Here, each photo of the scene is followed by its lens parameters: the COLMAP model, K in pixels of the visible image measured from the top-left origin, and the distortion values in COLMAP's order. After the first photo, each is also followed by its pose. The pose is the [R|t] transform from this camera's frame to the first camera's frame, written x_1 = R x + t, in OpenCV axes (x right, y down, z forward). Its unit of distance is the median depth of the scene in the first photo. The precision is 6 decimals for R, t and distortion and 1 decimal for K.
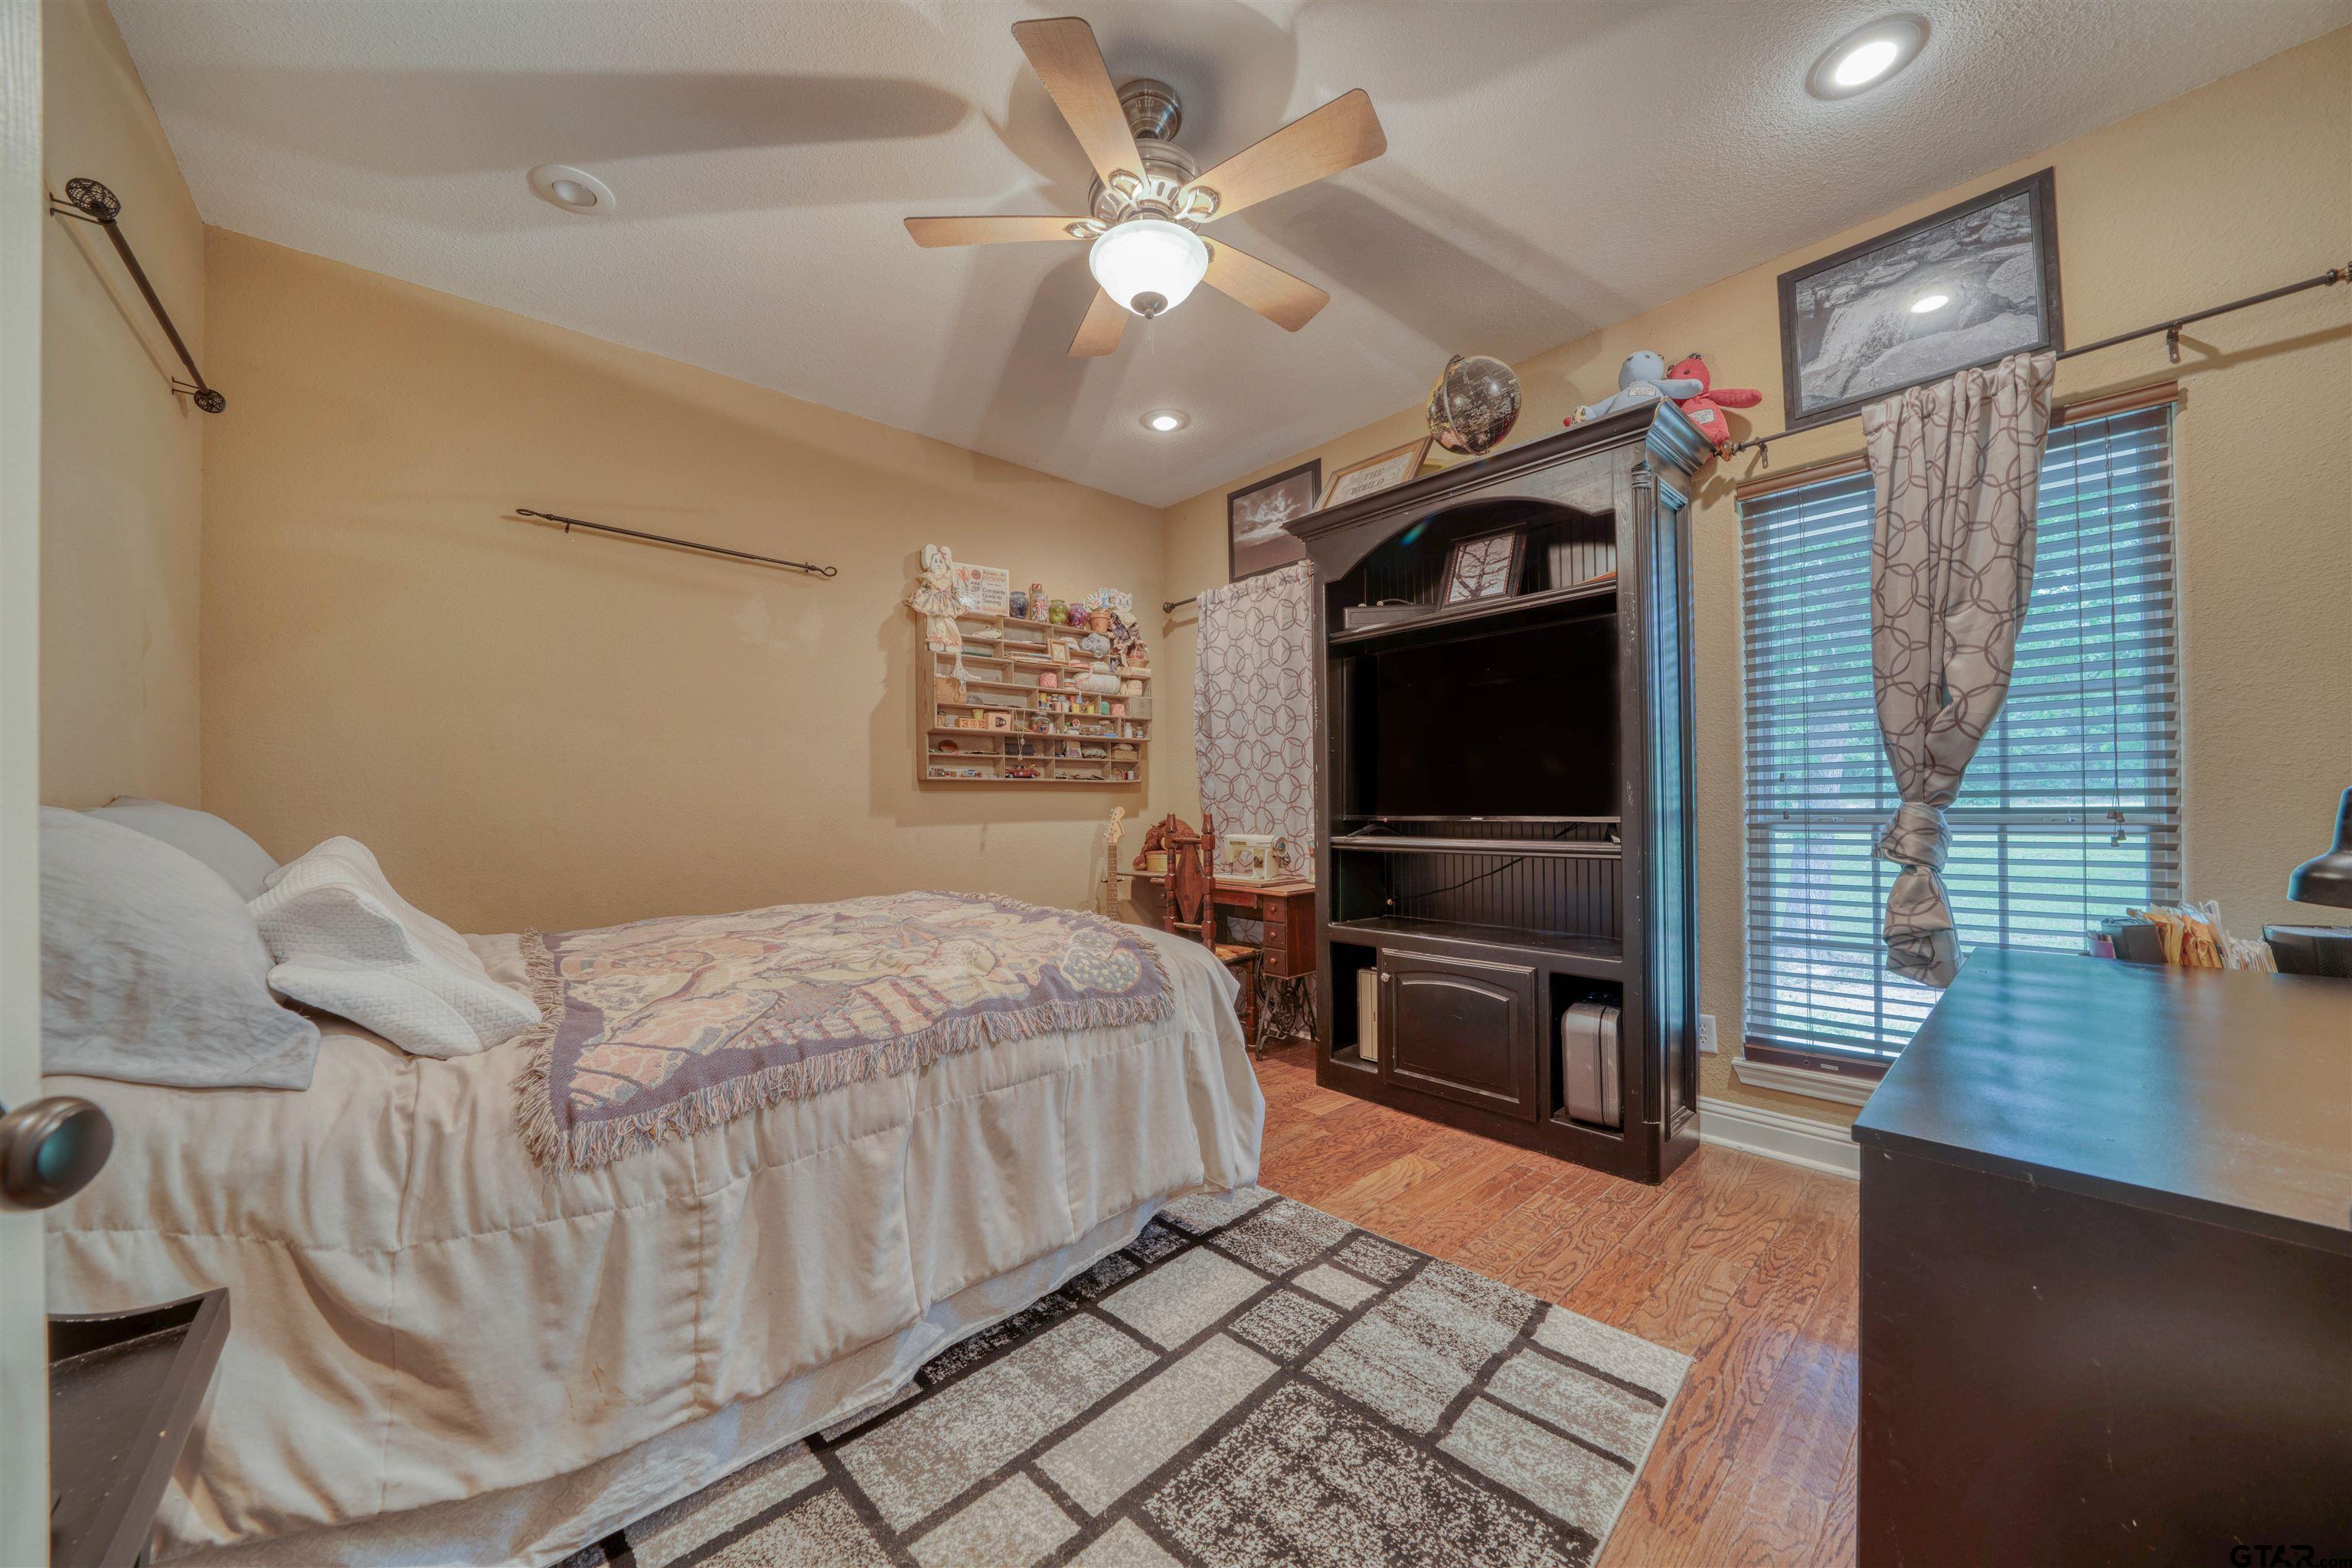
lens RADIAL K [[813.6, 0, 1156.6], [0, 813.6, 801.5], [0, 0, 1]] dist [-0.022124, 0.000066]
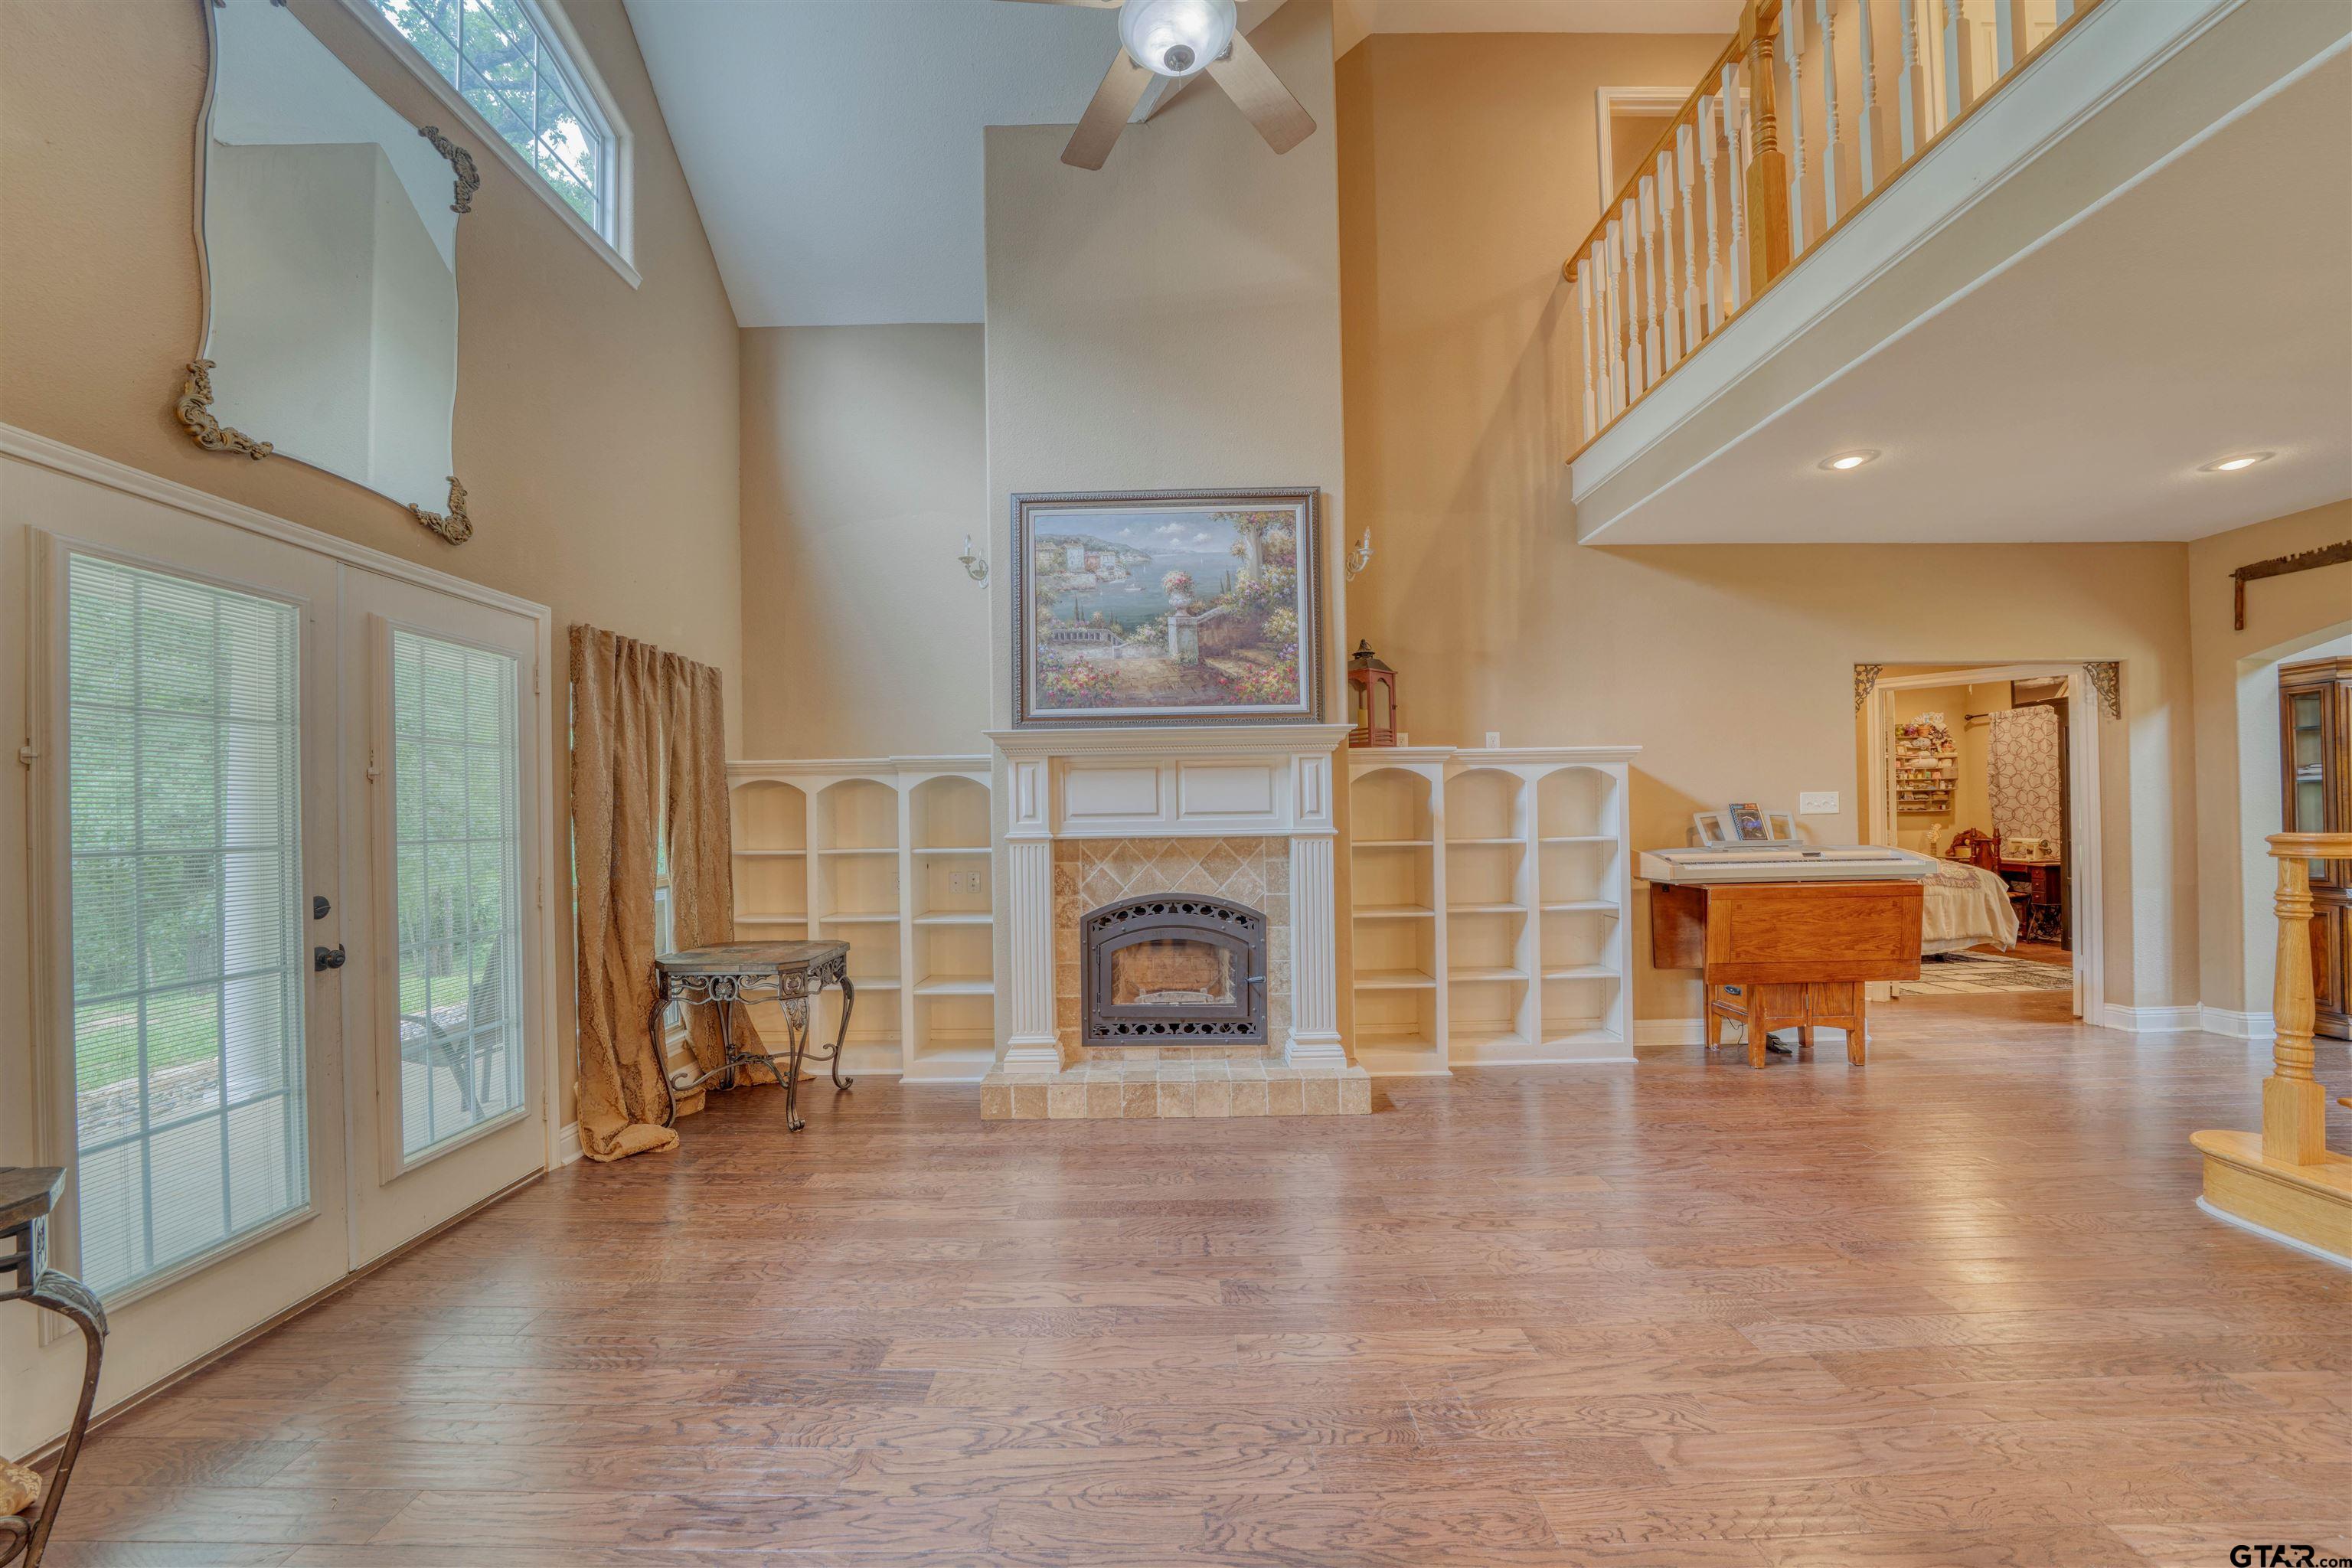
lens RADIAL K [[848.8, 0, 1170.3], [0, 848.8, 814.6], [0, 0, 1]] dist [-0.033308, 0.004661]
pose [[0.743752, -0.004044, -0.668443, -0.090424], [0.013641, 0.999865, 0.009129, -0.061052], [0.668317, -0.015908, 0.743707, -1.802427]]
